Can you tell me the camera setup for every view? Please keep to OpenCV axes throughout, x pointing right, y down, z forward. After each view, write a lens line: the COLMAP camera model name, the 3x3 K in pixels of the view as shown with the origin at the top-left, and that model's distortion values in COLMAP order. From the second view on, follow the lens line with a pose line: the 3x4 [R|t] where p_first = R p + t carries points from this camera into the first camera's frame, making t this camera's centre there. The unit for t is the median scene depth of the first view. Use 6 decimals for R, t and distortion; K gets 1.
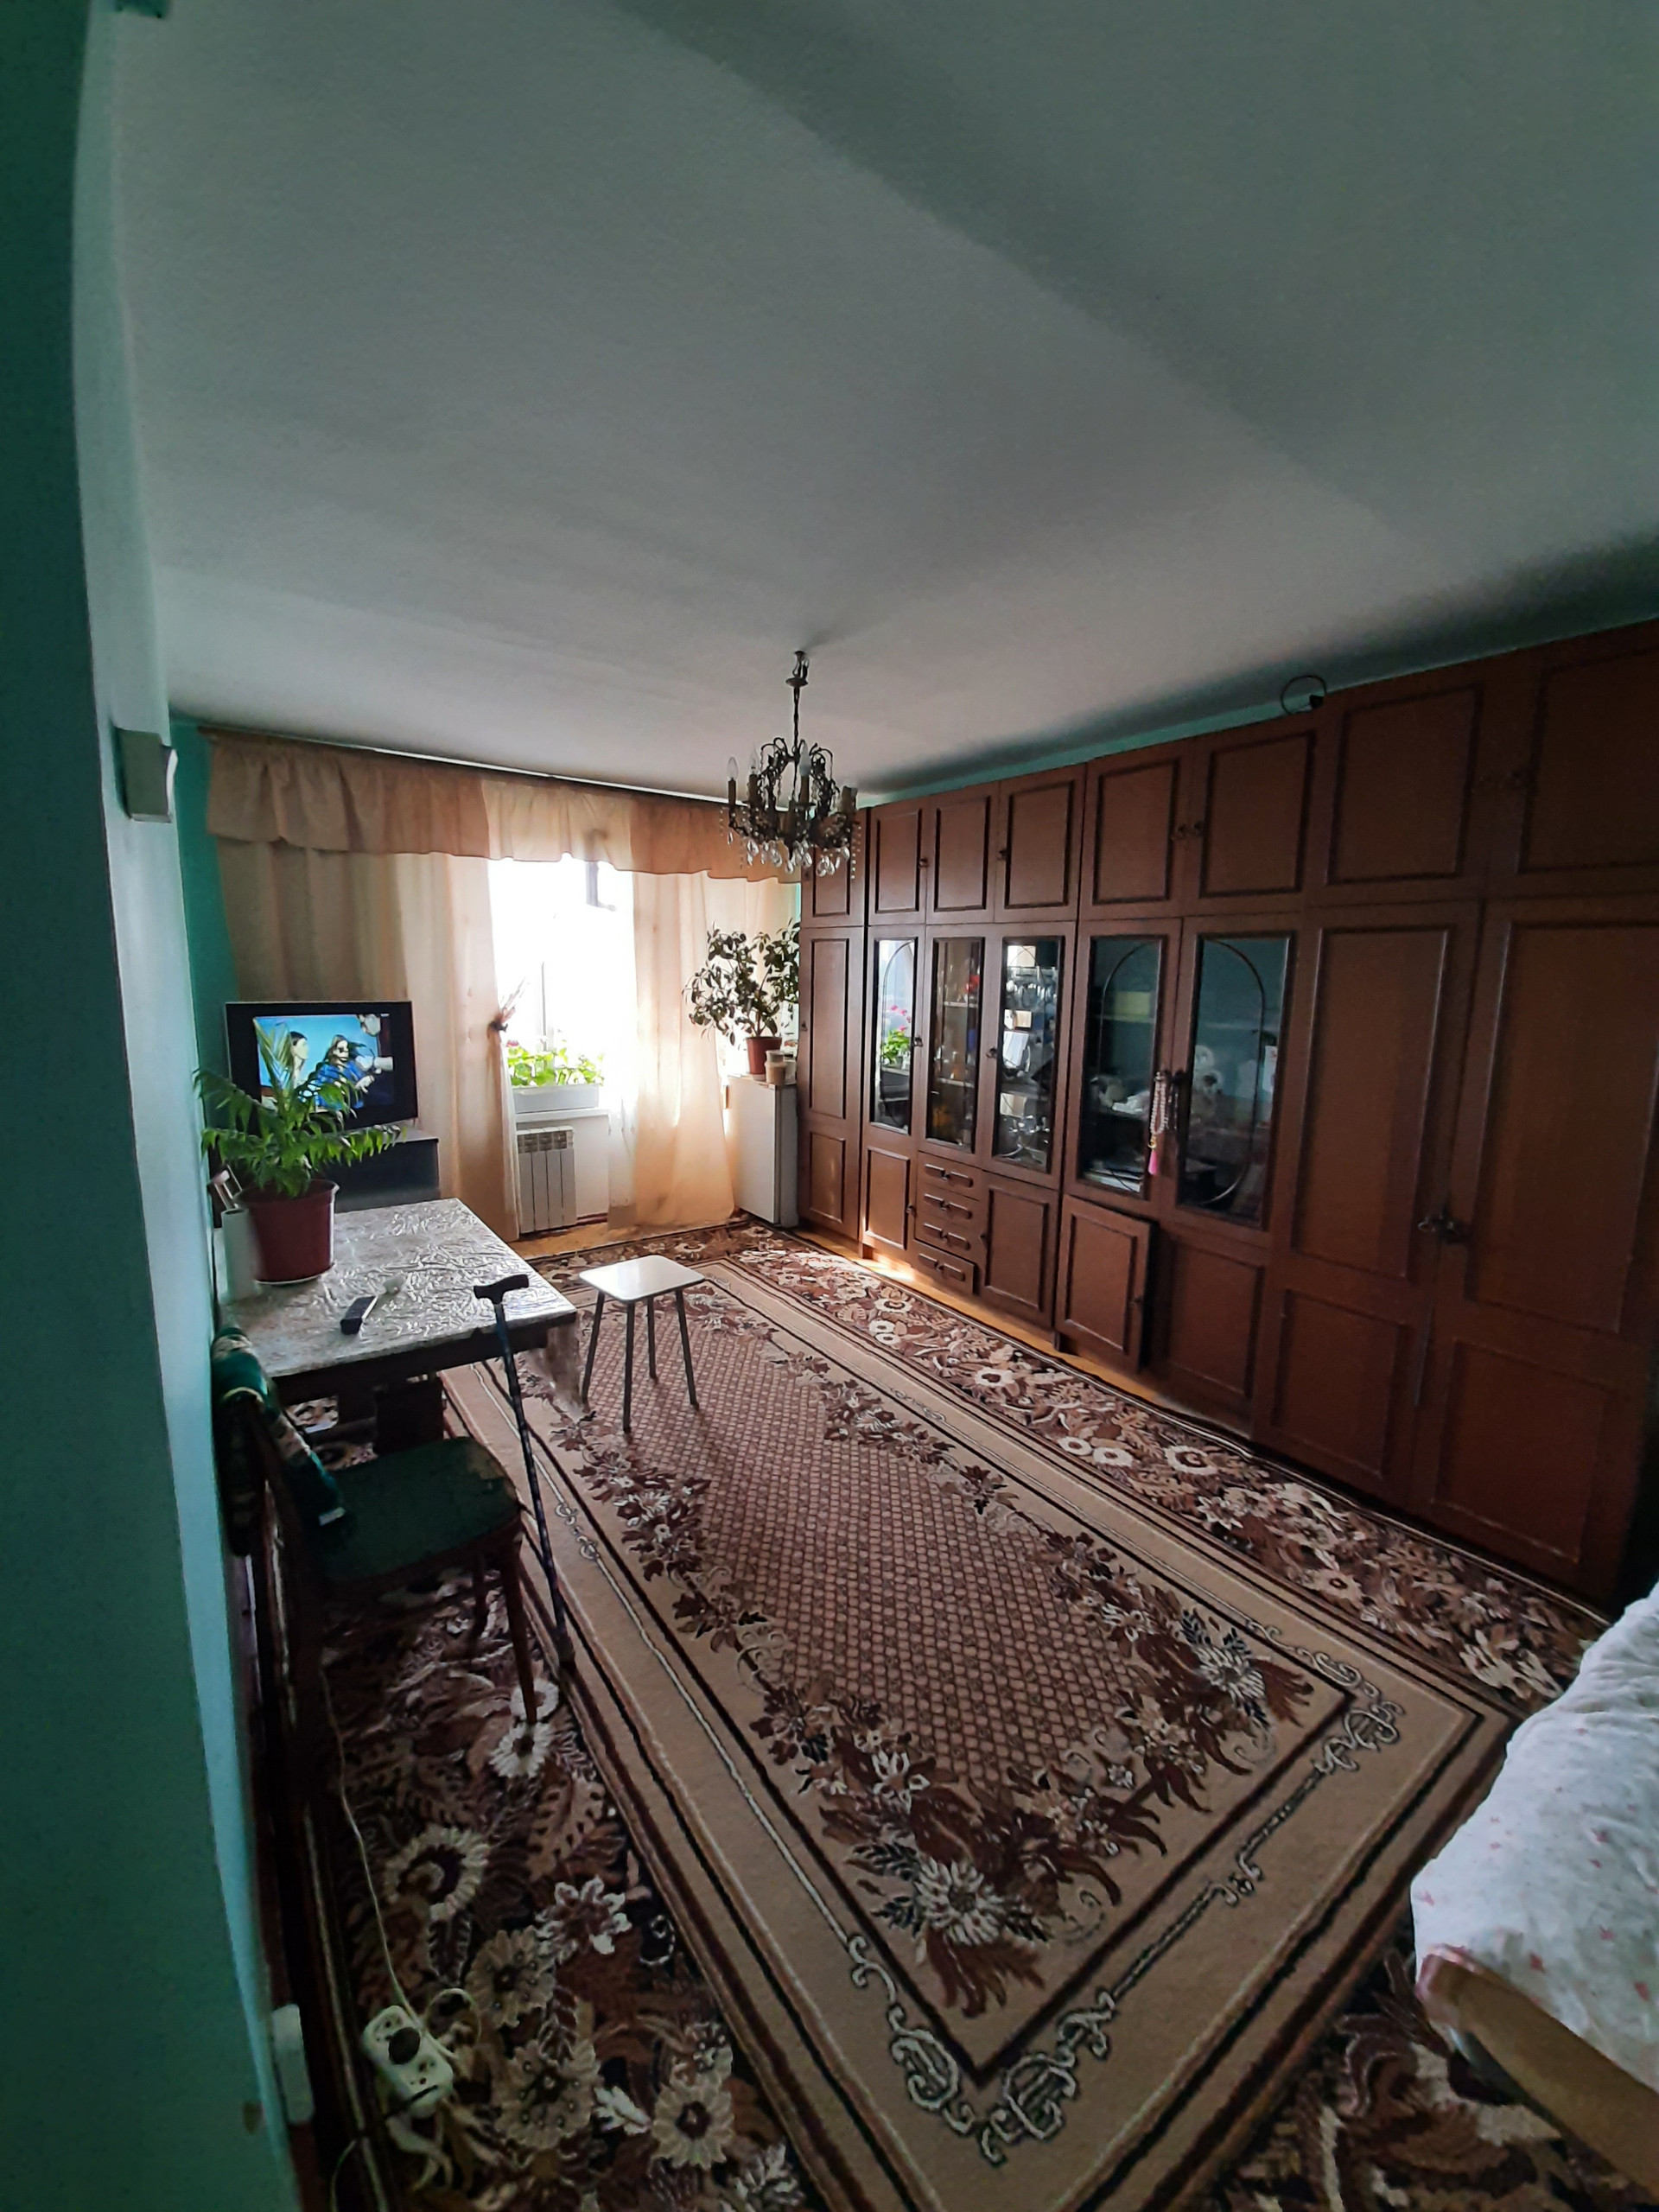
lens RADIAL K [[889.1, 0, 835.4], [0, 889.1, 1109.0], [0, 0, 1]] dist [-0.004788, -0.000503]
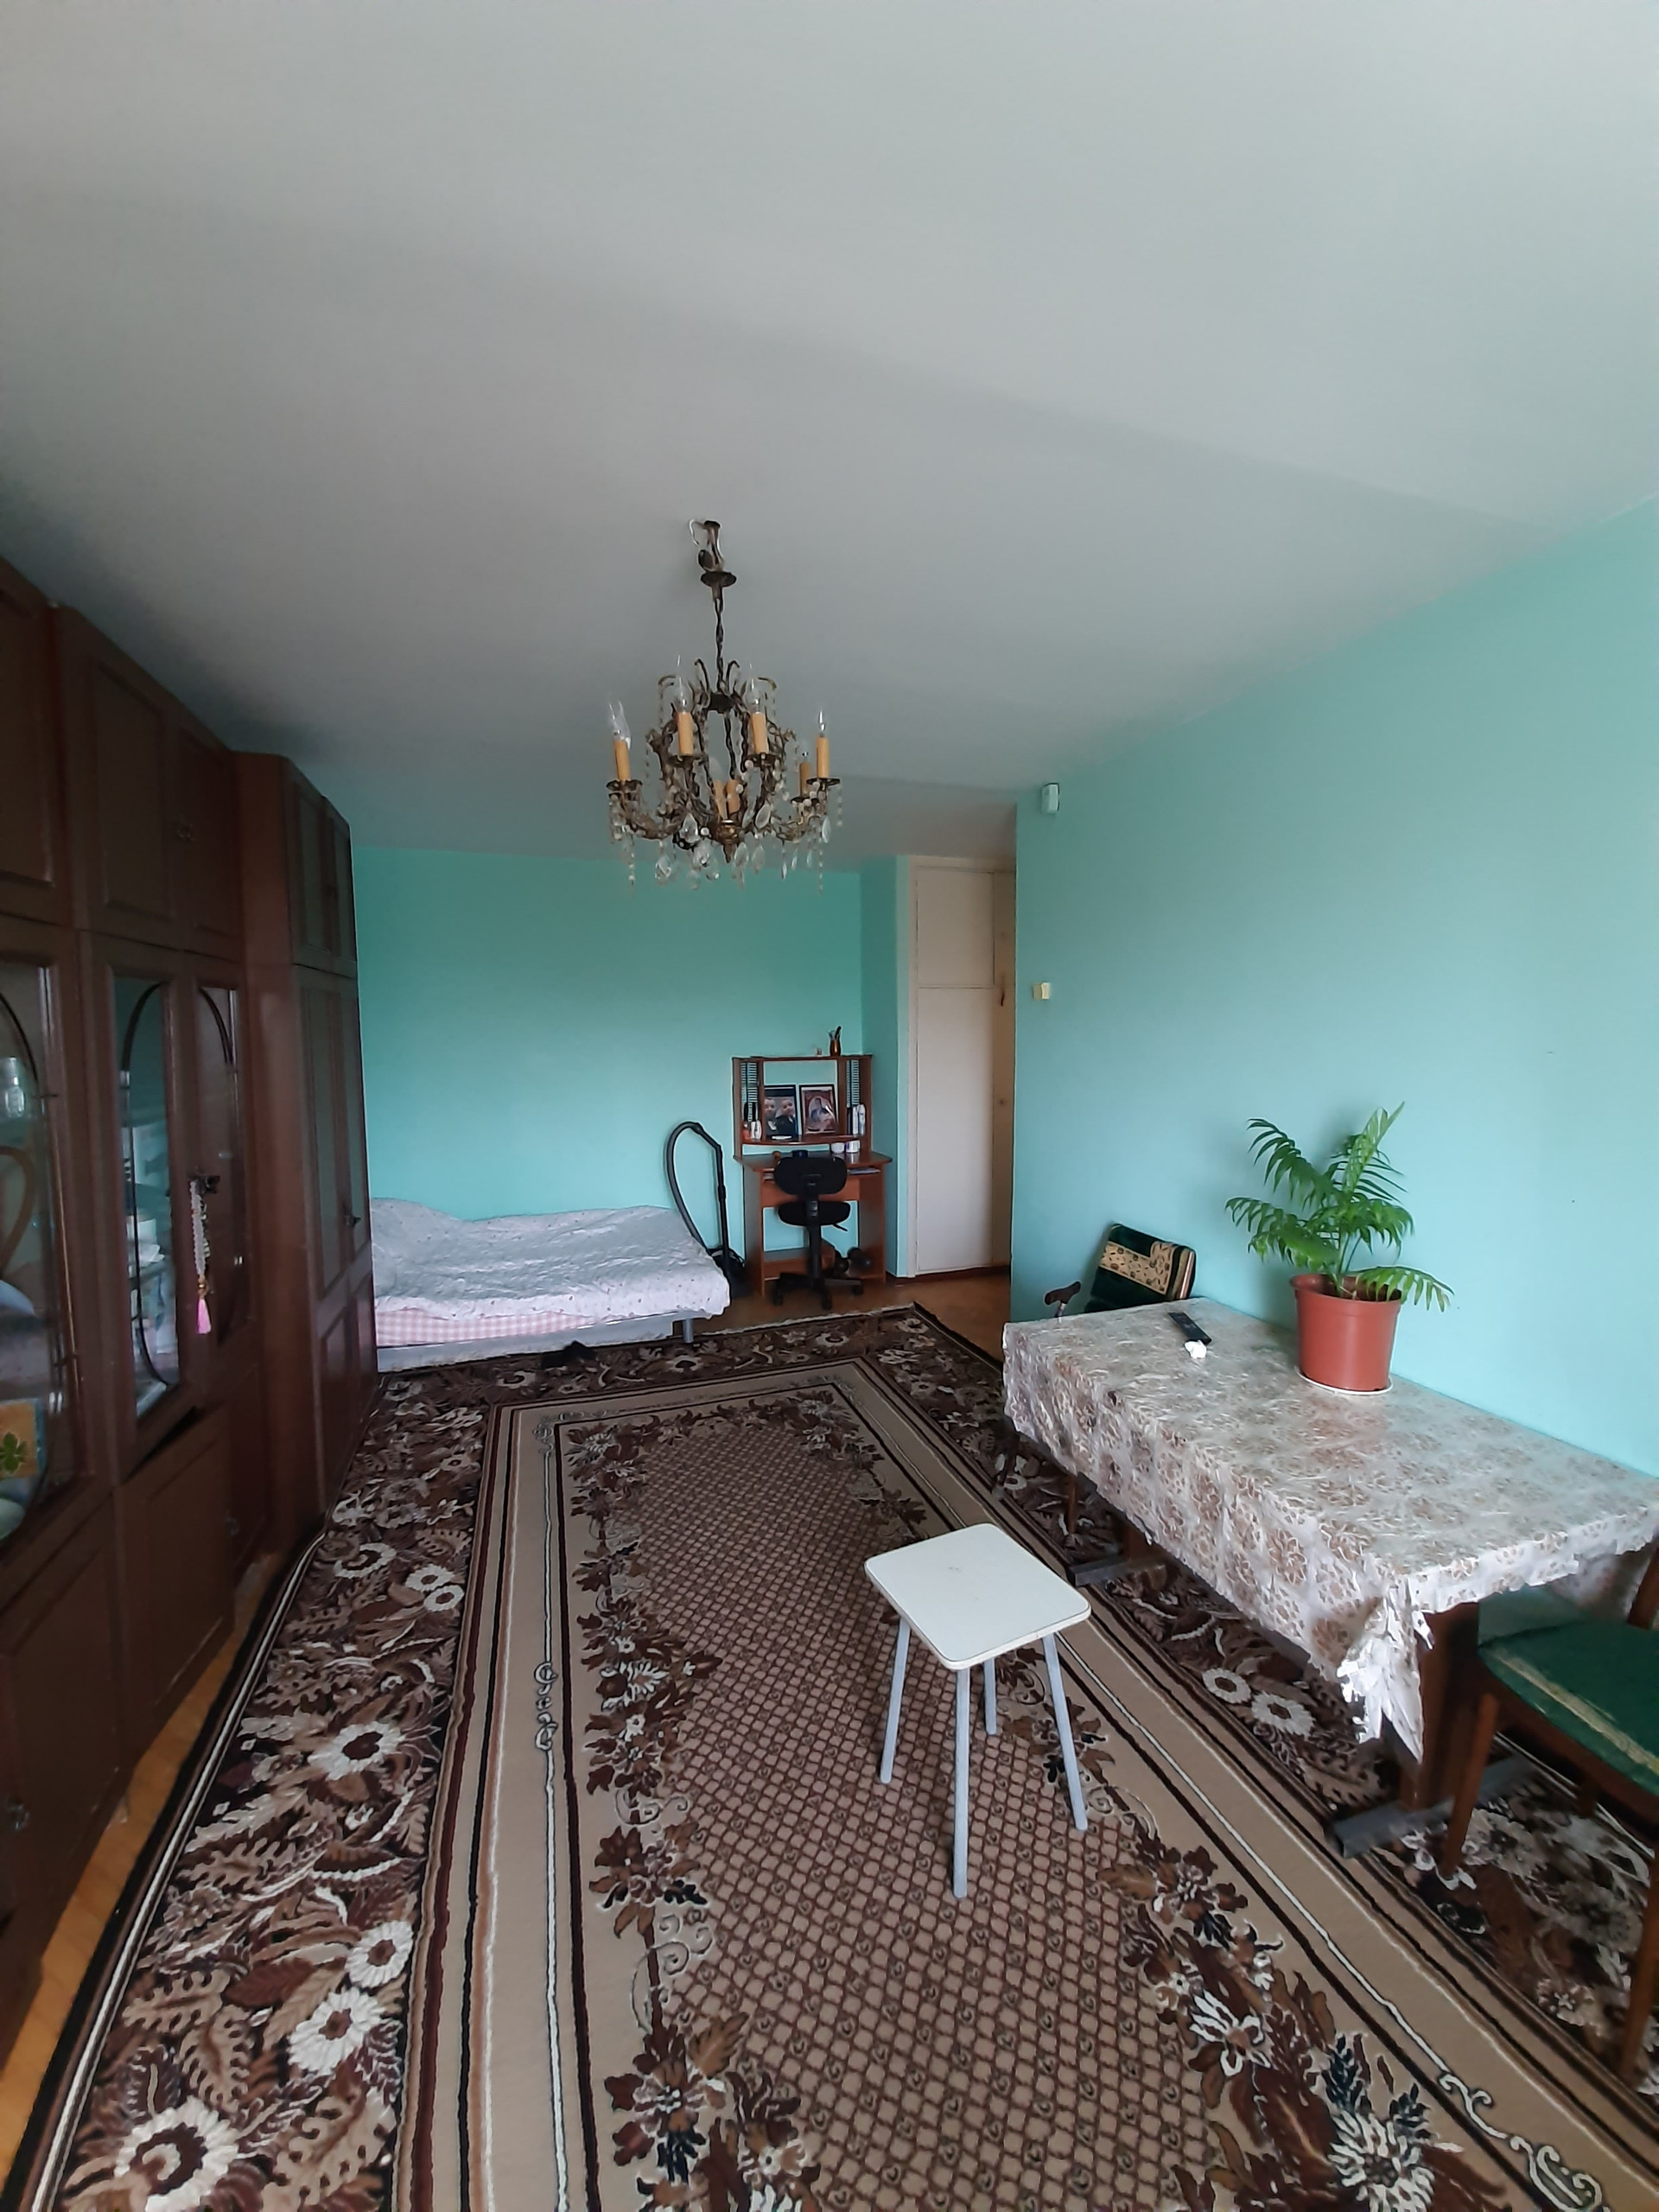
lens RADIAL K [[889.1, 0, 830.4], [0, 889.1, 1102.1], [0, 0, 1]] dist [-0.004788, -0.000503]
pose [[-0.955471, -0.041477, 0.292156, -0.308073], [0.030638, 0.970777, 0.238019, -0.266347], [-0.293491, 0.236371, -0.926278, 1.603545]]
